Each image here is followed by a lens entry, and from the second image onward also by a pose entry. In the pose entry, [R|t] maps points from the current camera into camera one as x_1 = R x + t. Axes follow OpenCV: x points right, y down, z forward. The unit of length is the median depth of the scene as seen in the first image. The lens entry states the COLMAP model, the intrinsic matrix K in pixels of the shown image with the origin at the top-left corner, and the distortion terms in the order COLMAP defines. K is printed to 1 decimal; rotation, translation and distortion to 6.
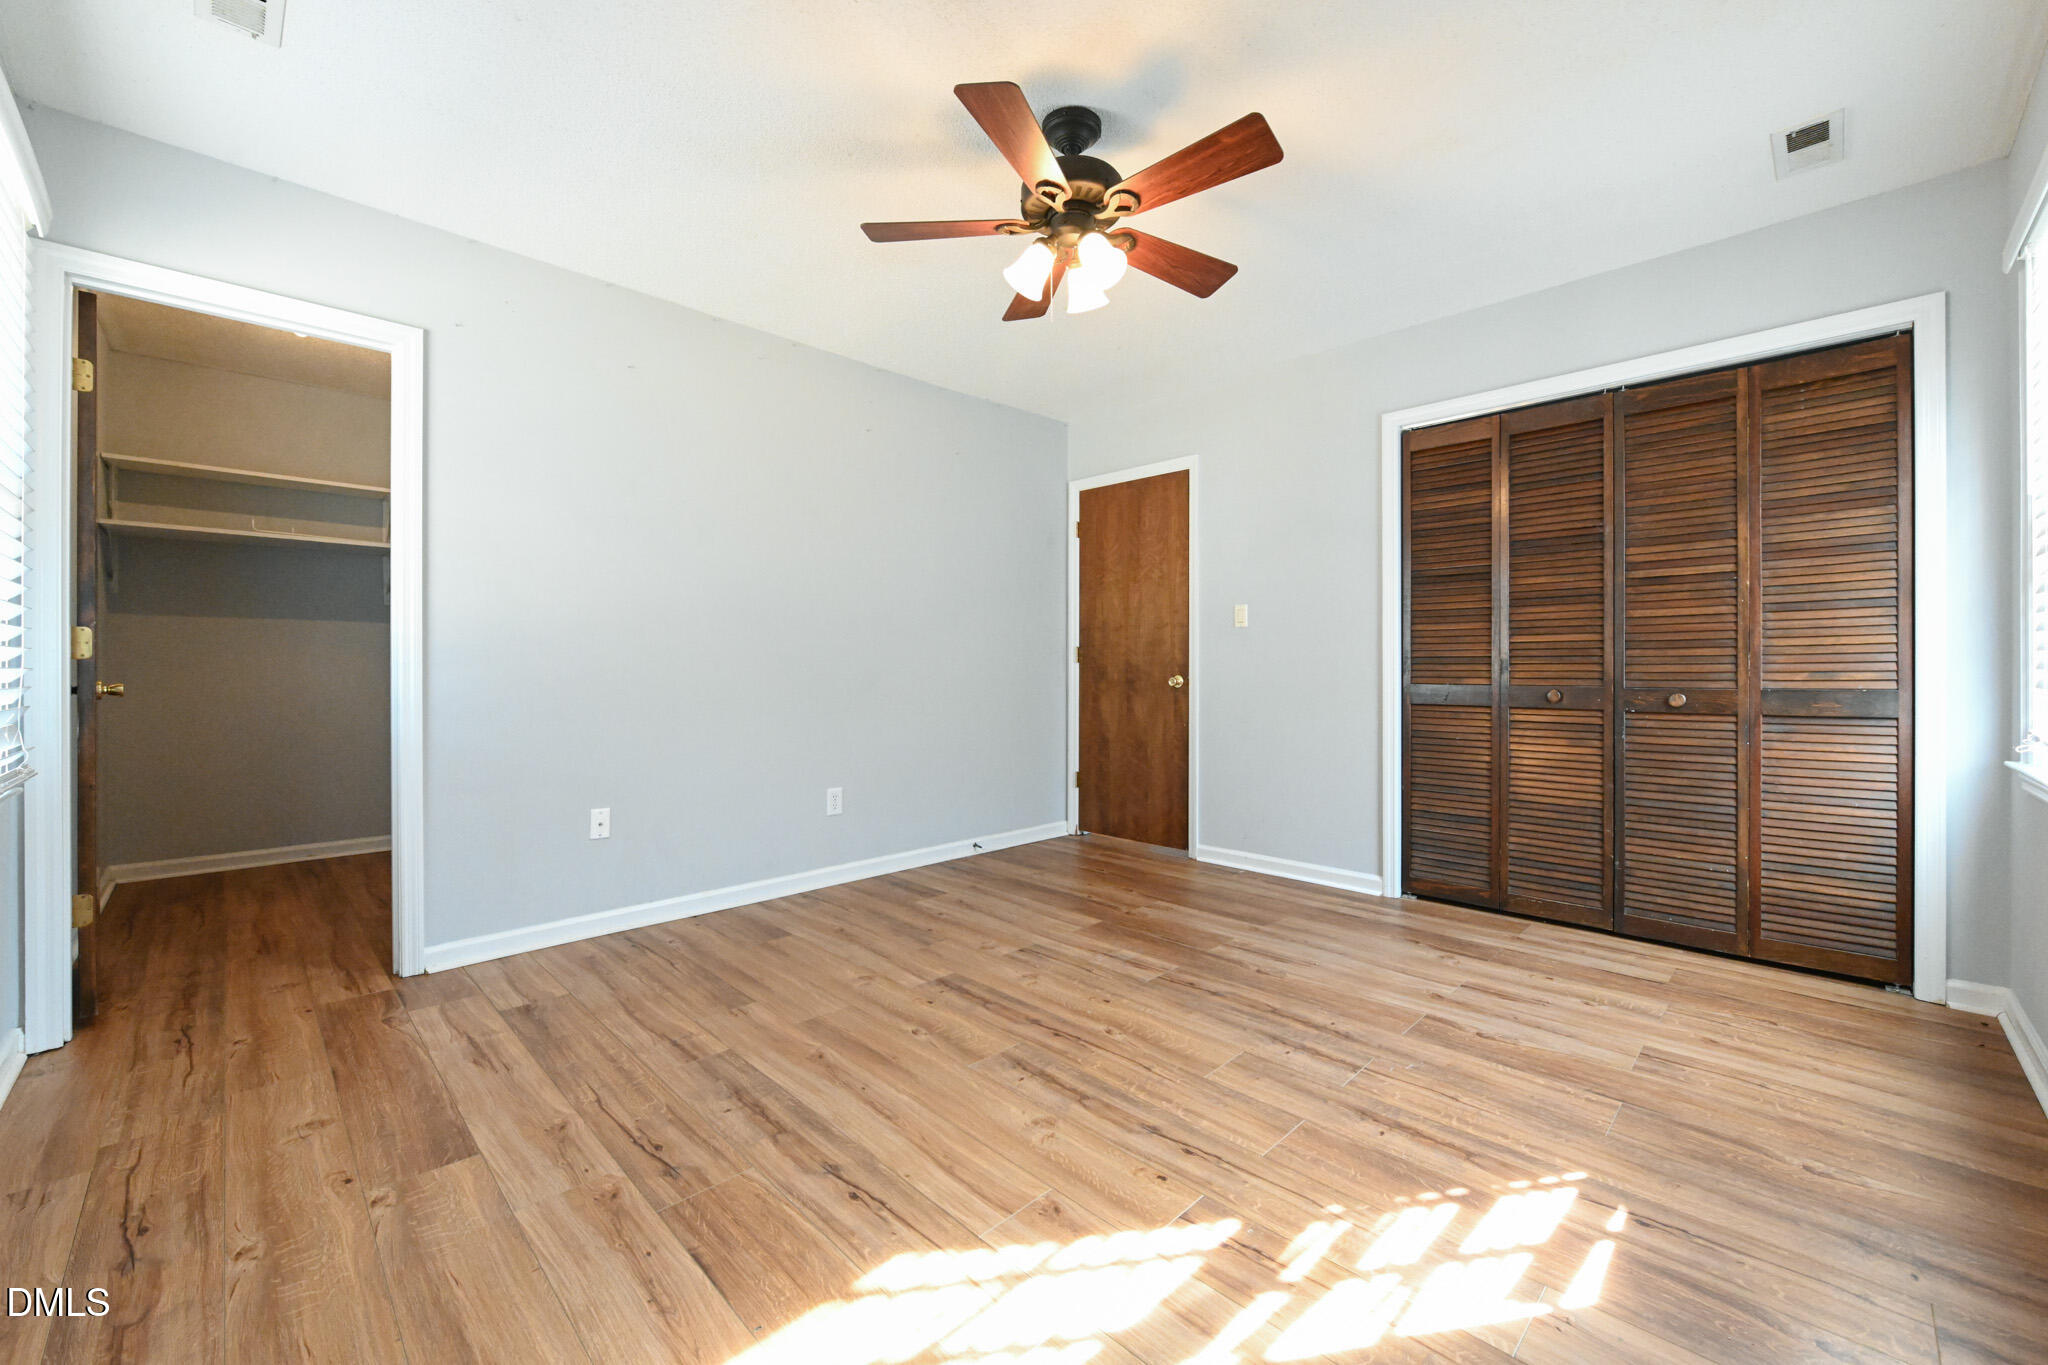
lens RADIAL K [[807.7, 0, 1025.5], [0, 807.7, 665.7], [0, 0, 1]] dist [-0.007971, -0.000482]
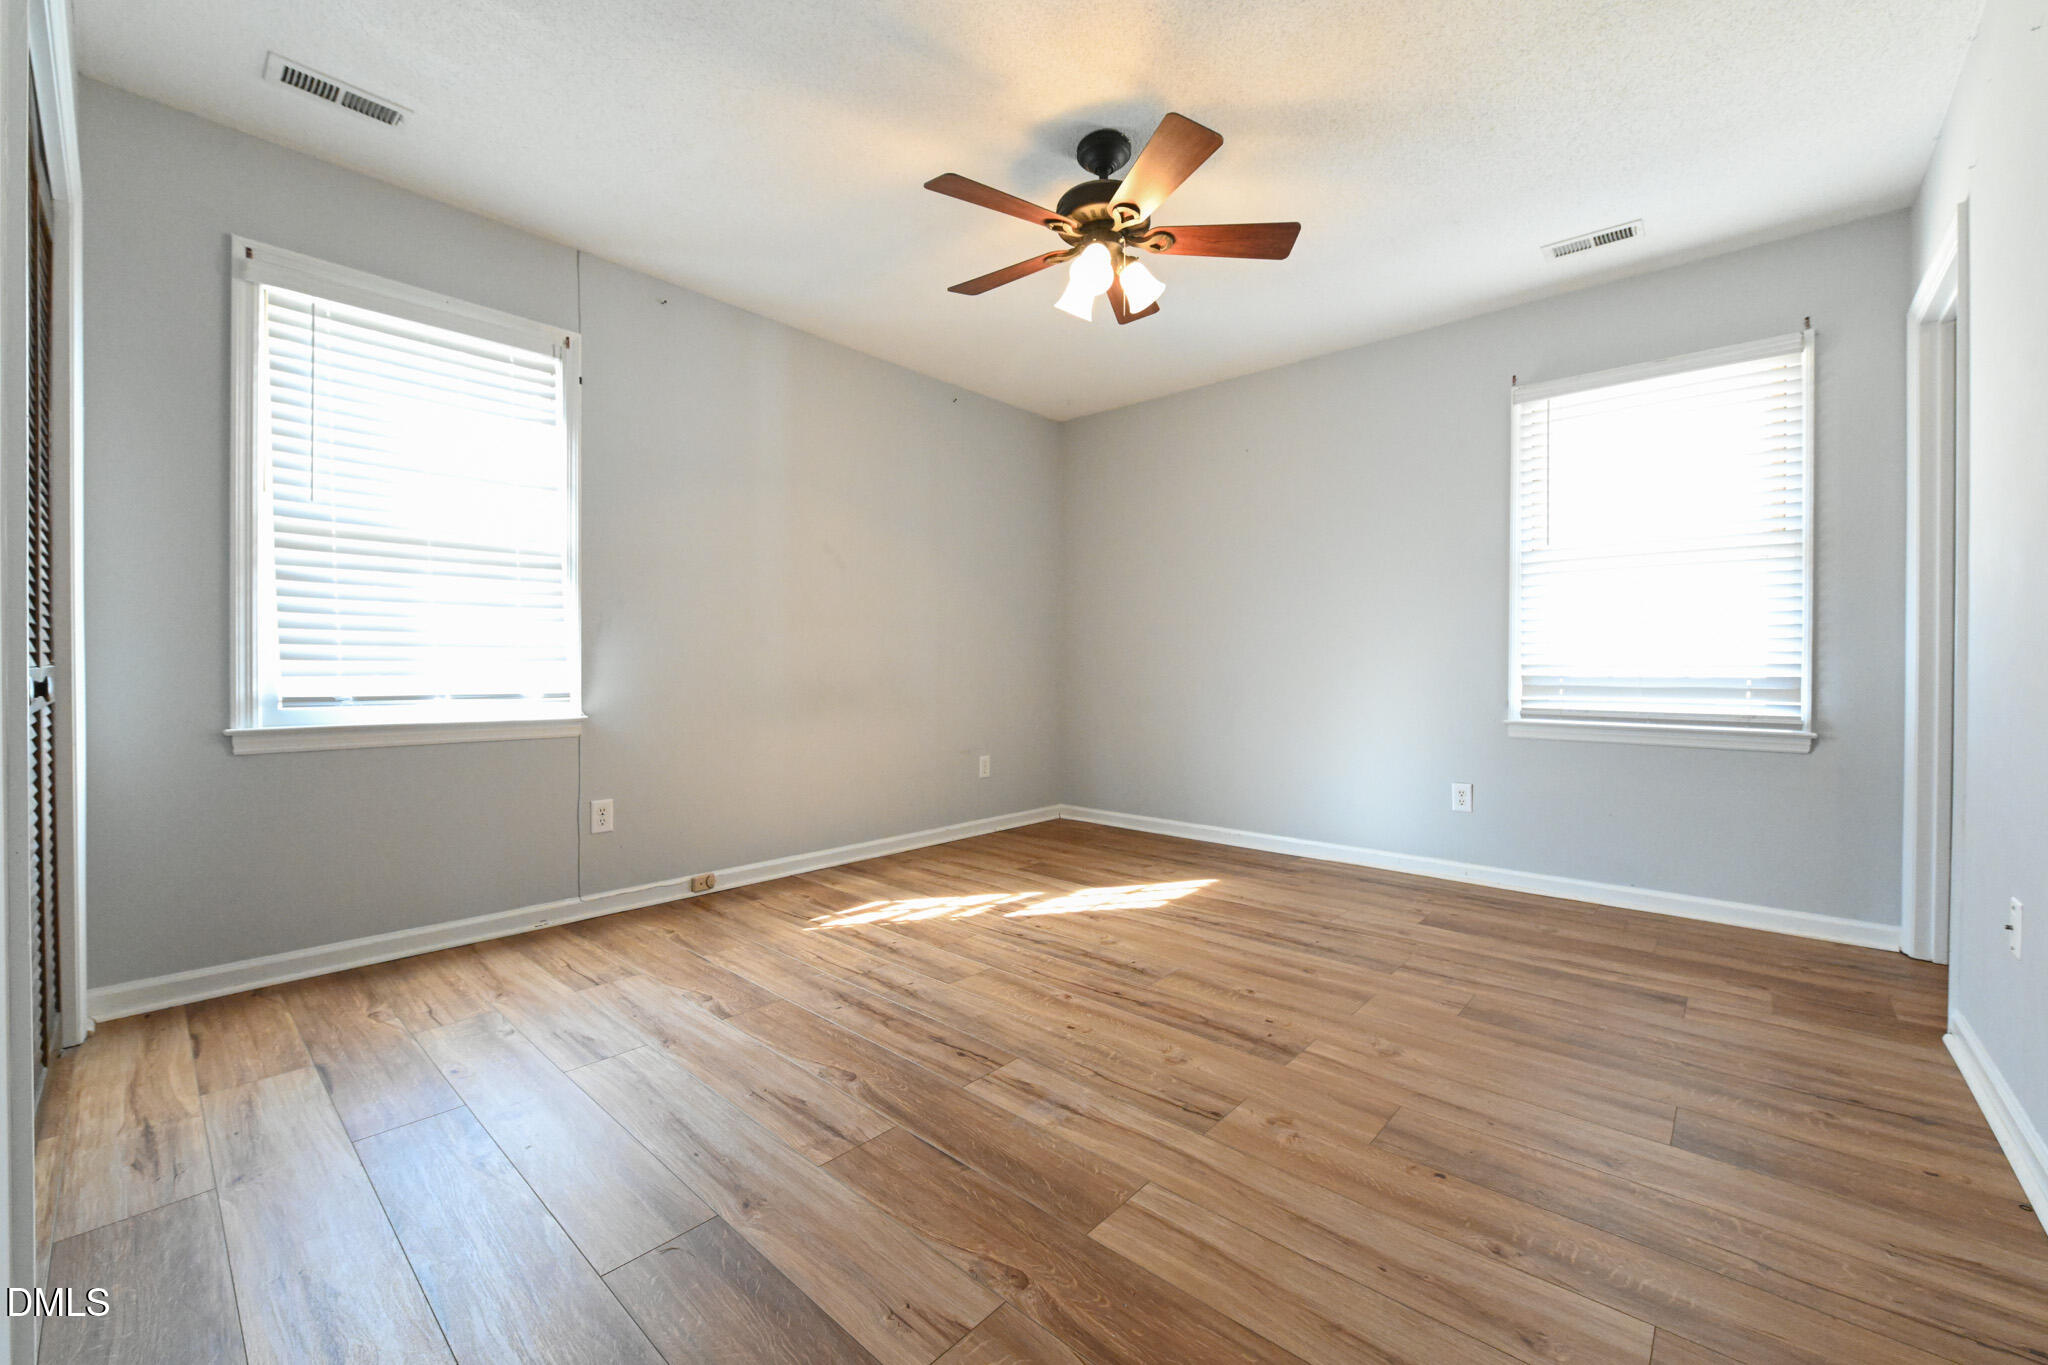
lens RADIAL K [[807.7, 0, 1025.5], [0, 807.7, 665.7], [0, 0, 1]] dist [-0.007971, -0.000482]
pose [[-0.998348, -0.003018, -0.057373, 0.235226], [-0.002630, 0.999973, -0.006831, 0.040175], [0.057392, -0.006668, -0.998329, 2.190351]]
